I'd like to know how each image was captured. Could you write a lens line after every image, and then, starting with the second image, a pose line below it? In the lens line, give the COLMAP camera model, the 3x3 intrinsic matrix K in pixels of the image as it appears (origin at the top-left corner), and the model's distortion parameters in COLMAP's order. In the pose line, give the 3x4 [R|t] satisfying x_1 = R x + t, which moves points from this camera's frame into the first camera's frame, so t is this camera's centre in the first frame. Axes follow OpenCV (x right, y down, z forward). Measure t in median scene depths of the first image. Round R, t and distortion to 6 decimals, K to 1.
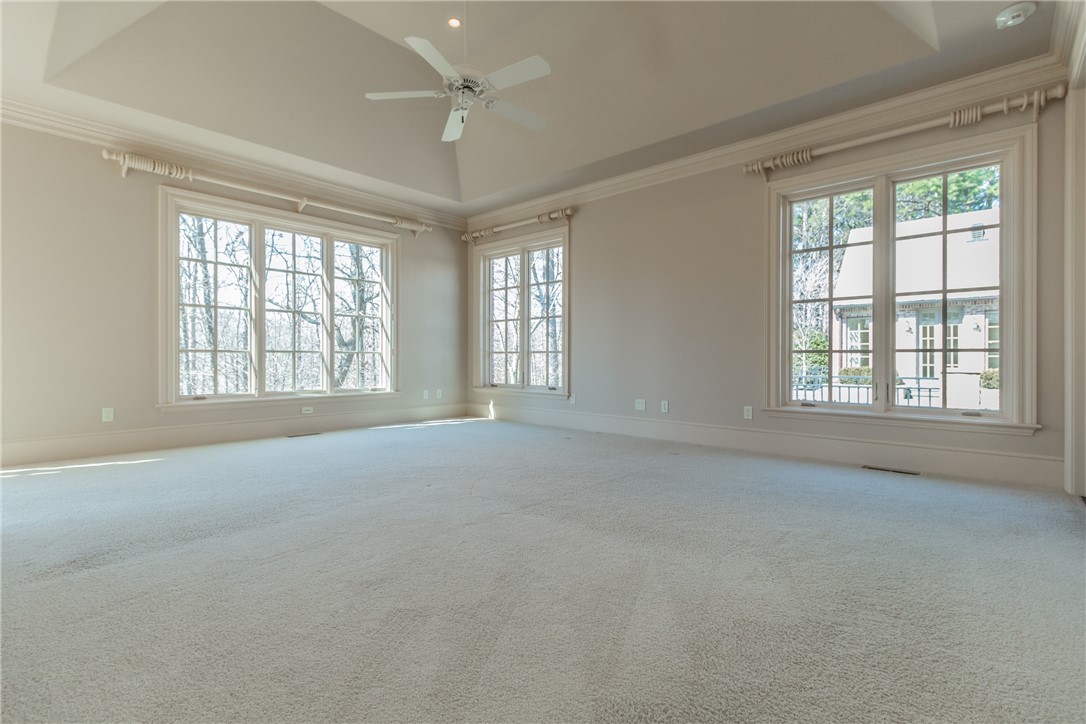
lens RADIAL K [[491.3, 0, 540.3], [0, 491.3, 356.1], [0, 0, 1]] dist [-0.000323, 0.000070]
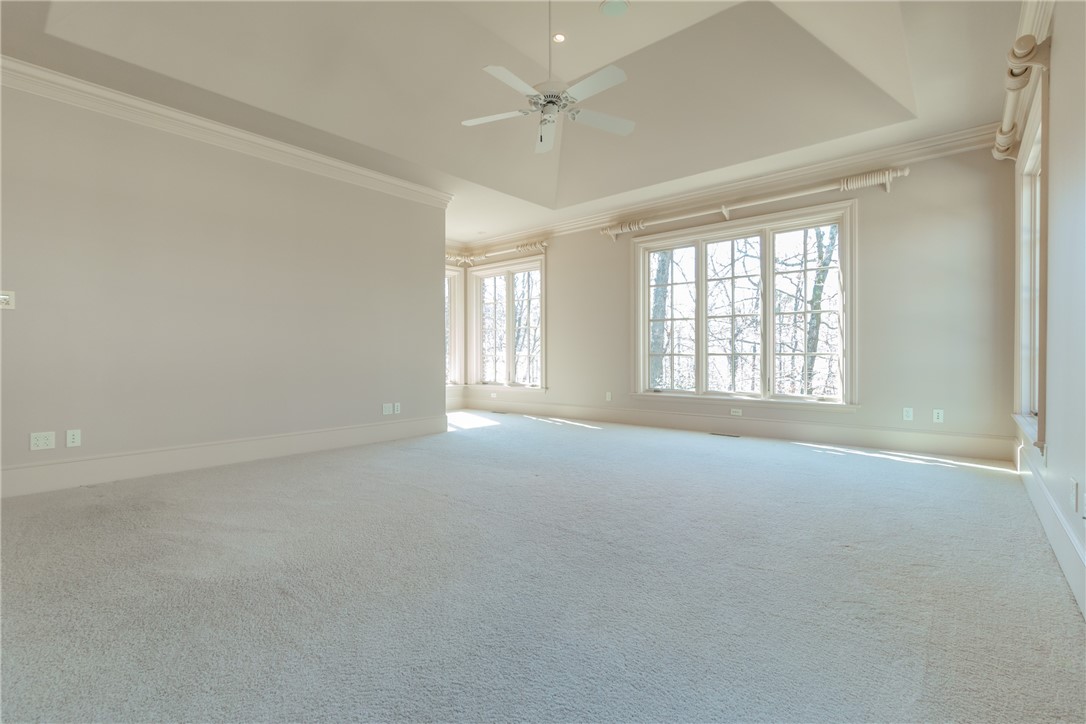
lens RADIAL K [[518.0, 0, 543.0], [0, 518.0, 362.0], [0, 0, 1]] dist [-0.005842, -0.000658]
pose [[0.014573, 0.002844, -0.999890, 0.589756], [-0.000022, 0.999996, 0.002844, 0.003792], [0.999894, -0.000019, 0.014573, 0.589450]]
